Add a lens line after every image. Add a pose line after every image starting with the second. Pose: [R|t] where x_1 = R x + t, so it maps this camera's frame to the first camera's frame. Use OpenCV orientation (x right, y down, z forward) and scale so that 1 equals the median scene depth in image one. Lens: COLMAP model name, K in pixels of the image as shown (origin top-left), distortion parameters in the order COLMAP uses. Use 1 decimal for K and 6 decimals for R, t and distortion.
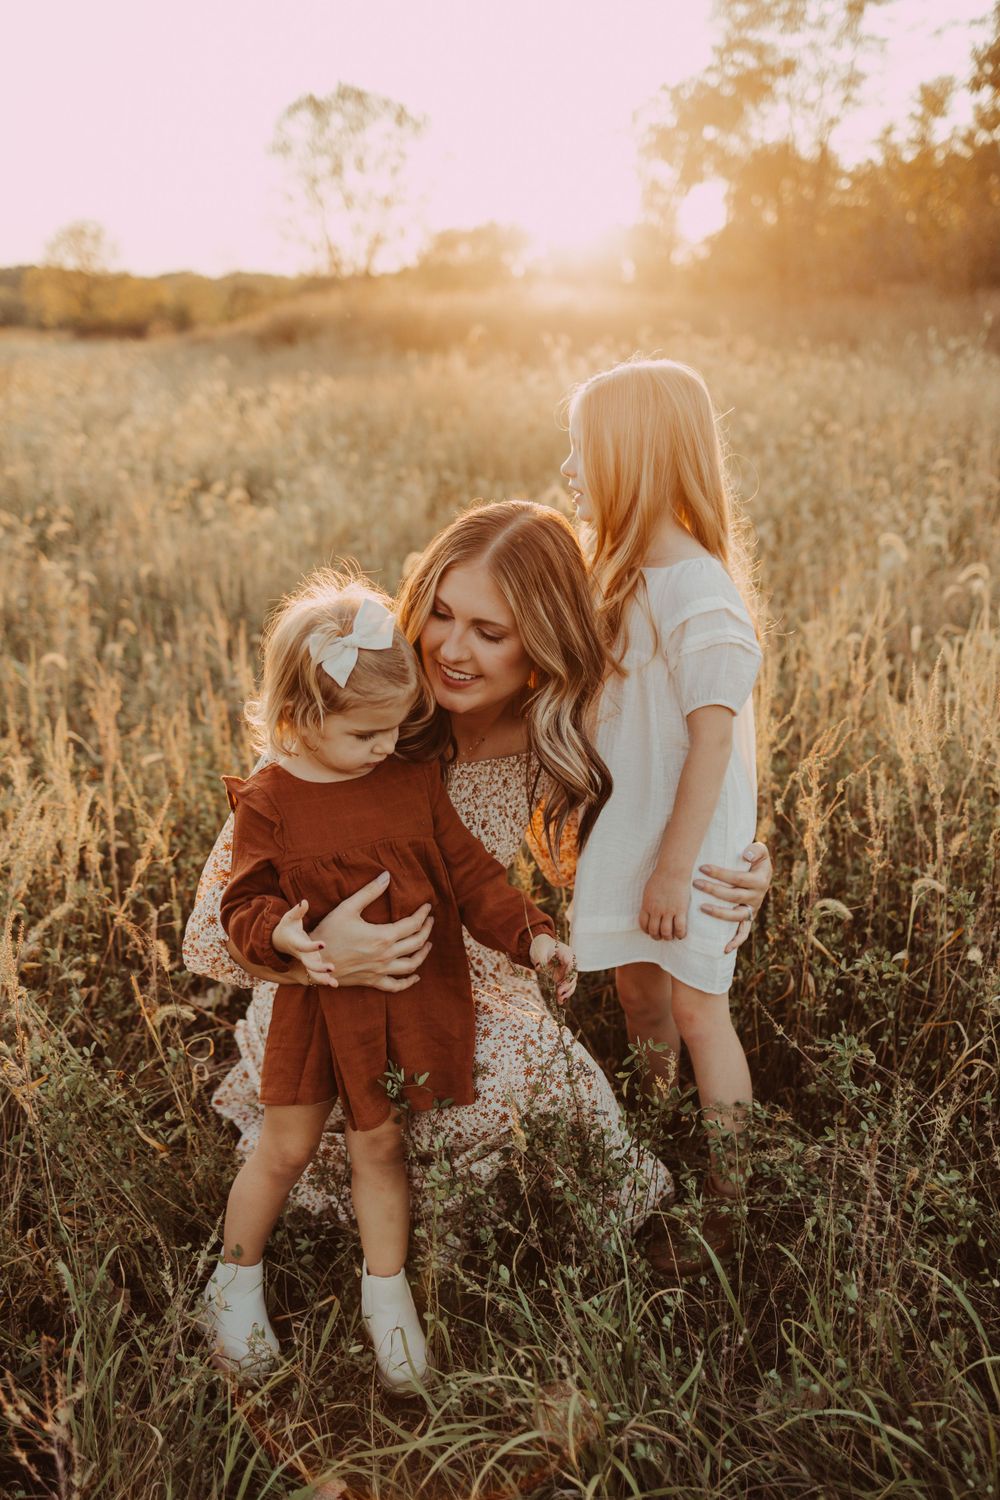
lens RADIAL K [[1441.5, 0, 500.0], [0, 1441.5, 750.0], [0, 0, 1]] dist [-0.002643, -0.001910]
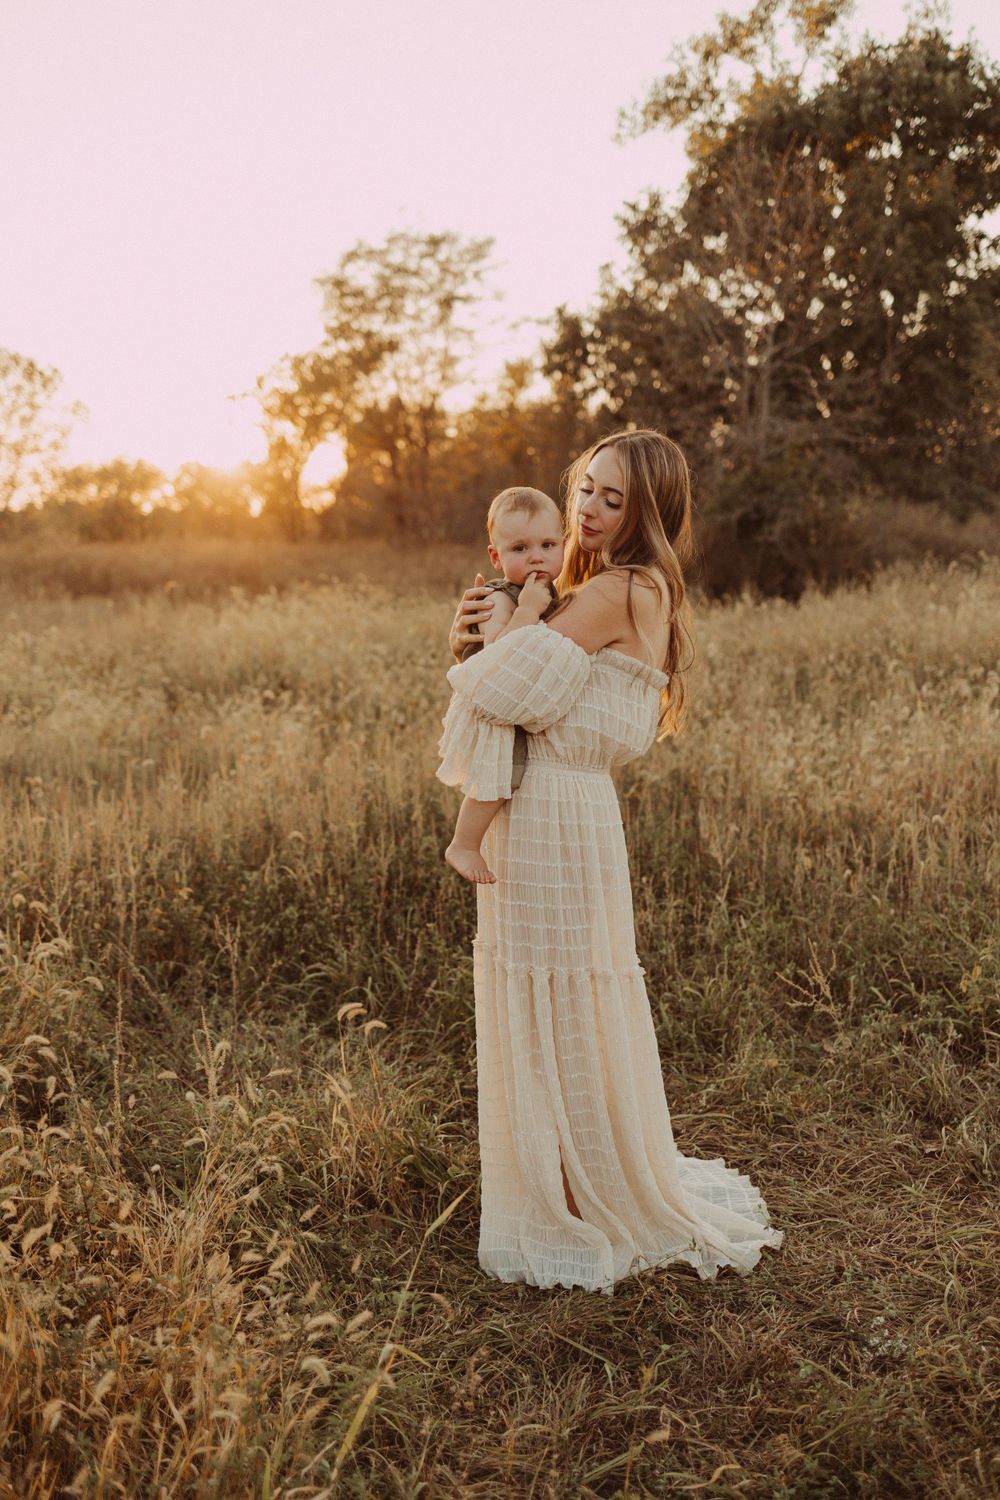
lens RADIAL K [[1640.1, 0, 500.0], [0, 1640.1, 750.0], [0, 0, 1]] dist [0.022535, 0.034615]
pose [[0.970085, -0.040612, 0.239346, -0.041702], [0.078813, 0.985192, -0.152268, 0.048232], [-0.229618, 0.166577, 0.958920, -0.212897]]
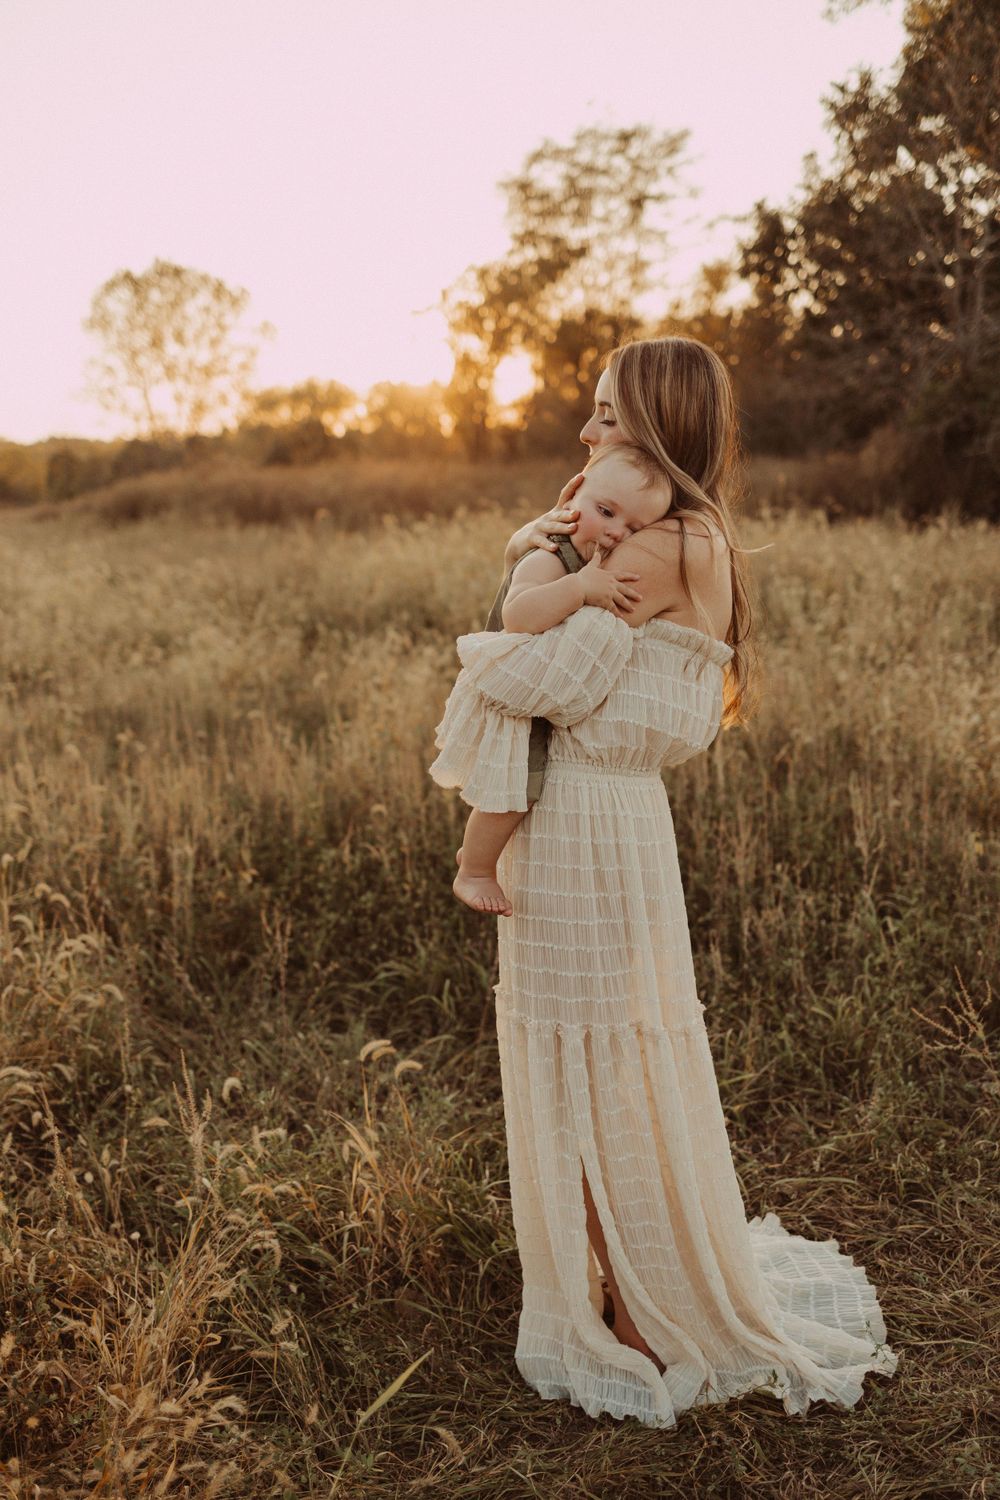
lens RADIAL K [[1650.4, 0, 500.0], [0, 1650.4, 750.0], [0, 0, 1]] dist [0.002967, 0.047903]
pose [[0.993458, -0.045317, 0.104823, -0.009187], [0.057135, 0.991992, -0.112639, 0.034080], [-0.098879, 0.117891, 0.988091, -0.171519]]
